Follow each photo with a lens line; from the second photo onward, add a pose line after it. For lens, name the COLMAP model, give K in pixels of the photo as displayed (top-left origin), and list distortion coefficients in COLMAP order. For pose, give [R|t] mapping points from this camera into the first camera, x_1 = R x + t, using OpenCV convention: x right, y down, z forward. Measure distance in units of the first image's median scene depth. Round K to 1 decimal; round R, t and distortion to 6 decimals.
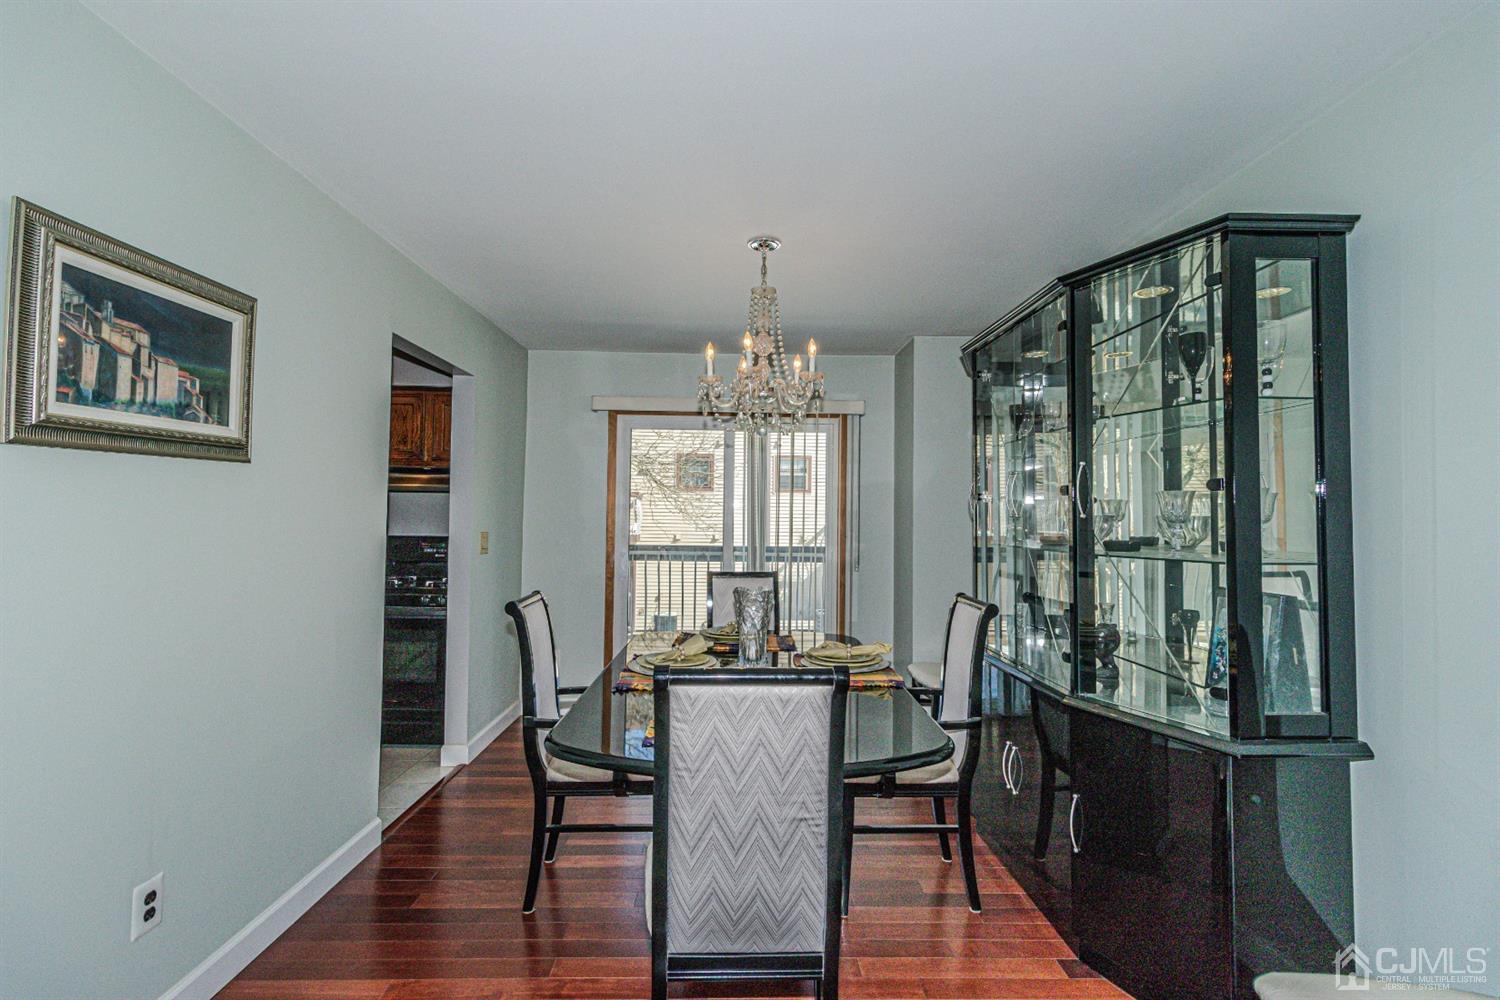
lens RADIAL K [[702.2, 0, 751.6], [0, 702.2, 497.0], [0, 0, 1]] dist [0.001372, 0.000563]
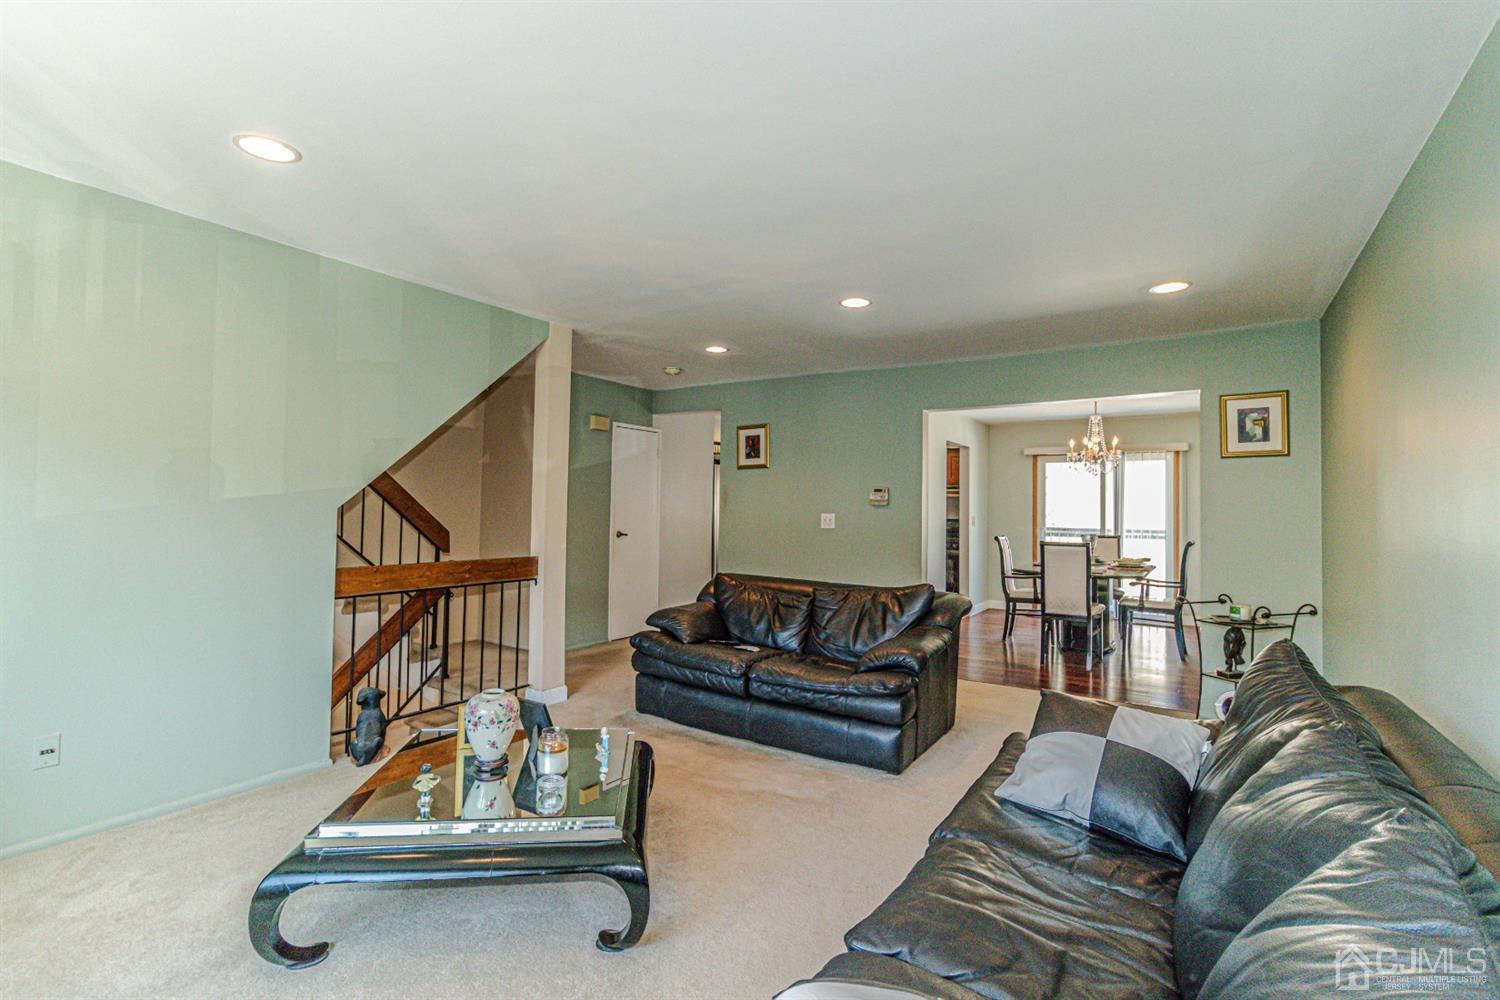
lens RADIAL K [[702.2, 0, 752.5], [0, 702.2, 496.1], [0, 0, 1]] dist [0.001372, 0.000563]
pose [[0.835042, 0.001443, -0.550184, 0.377674], [0.000083, 0.999996, 0.002749, -0.017726], [0.550185, -0.002342, 0.835039, -1.821428]]
